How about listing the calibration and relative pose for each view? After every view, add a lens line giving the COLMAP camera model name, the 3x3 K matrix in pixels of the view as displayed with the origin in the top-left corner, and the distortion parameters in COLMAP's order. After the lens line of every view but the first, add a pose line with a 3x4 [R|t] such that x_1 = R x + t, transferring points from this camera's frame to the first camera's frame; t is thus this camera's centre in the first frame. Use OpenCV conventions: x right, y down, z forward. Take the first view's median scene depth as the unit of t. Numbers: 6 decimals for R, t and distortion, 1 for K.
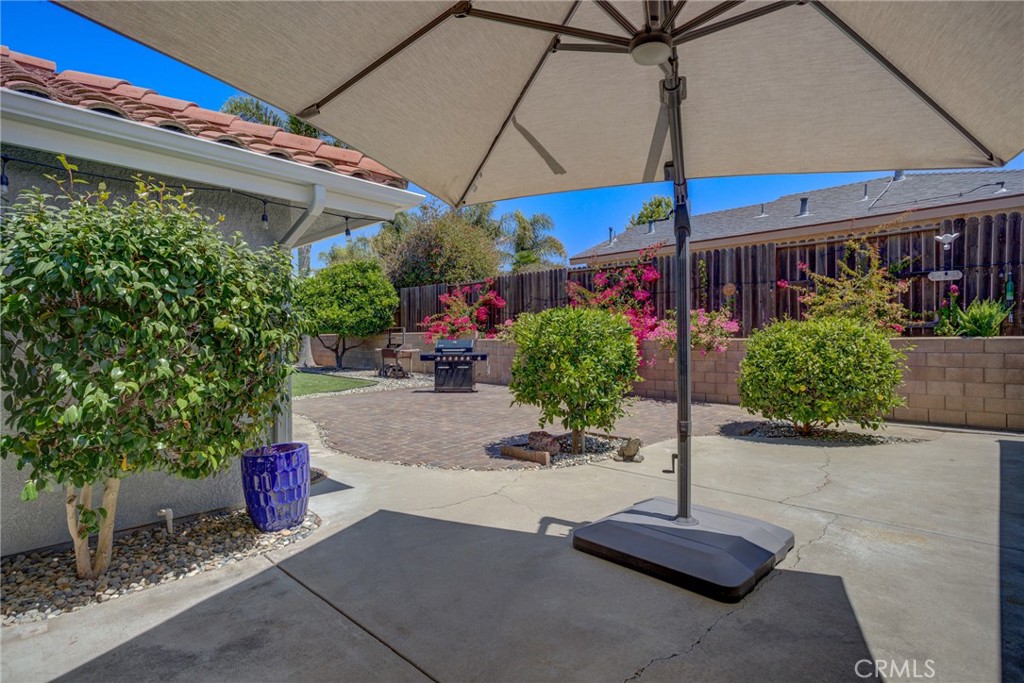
lens RADIAL K [[505.9, 0, 510.7], [0, 505.9, 341.8], [0, 0, 1]] dist [-0.010418, 0.004411]
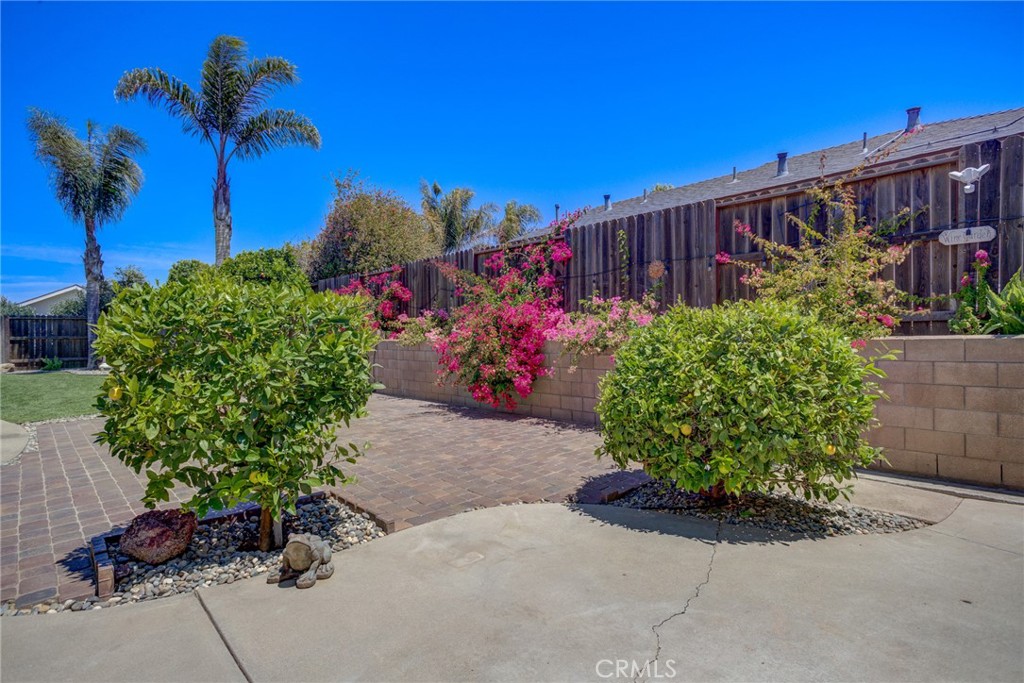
lens RADIAL K [[505.9, 0, 510.5], [0, 505.9, 342.6], [0, 0, 1]] dist [-0.010418, 0.004411]
pose [[0.999042, -0.000726, -0.043767, 0.317660], [0.000735, 1.000000, 0.000192, -0.001408], [0.043766, -0.000224, 0.999042, 0.344633]]
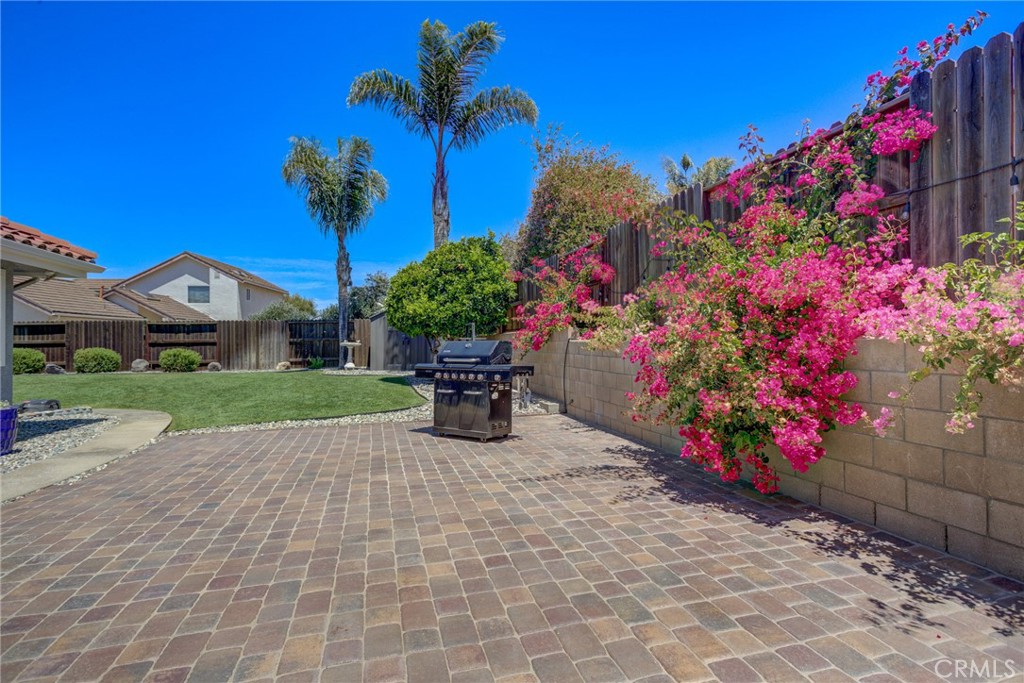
lens RADIAL K [[505.9, 0, 514.0], [0, 505.9, 342.8], [0, 0, 1]] dist [-0.010418, 0.004411]
pose [[0.856425, -0.001600, -0.516270, 0.313771], [0.000405, 0.999997, -0.002427, -0.001680], [0.516272, 0.001869, 0.856423, 0.824043]]
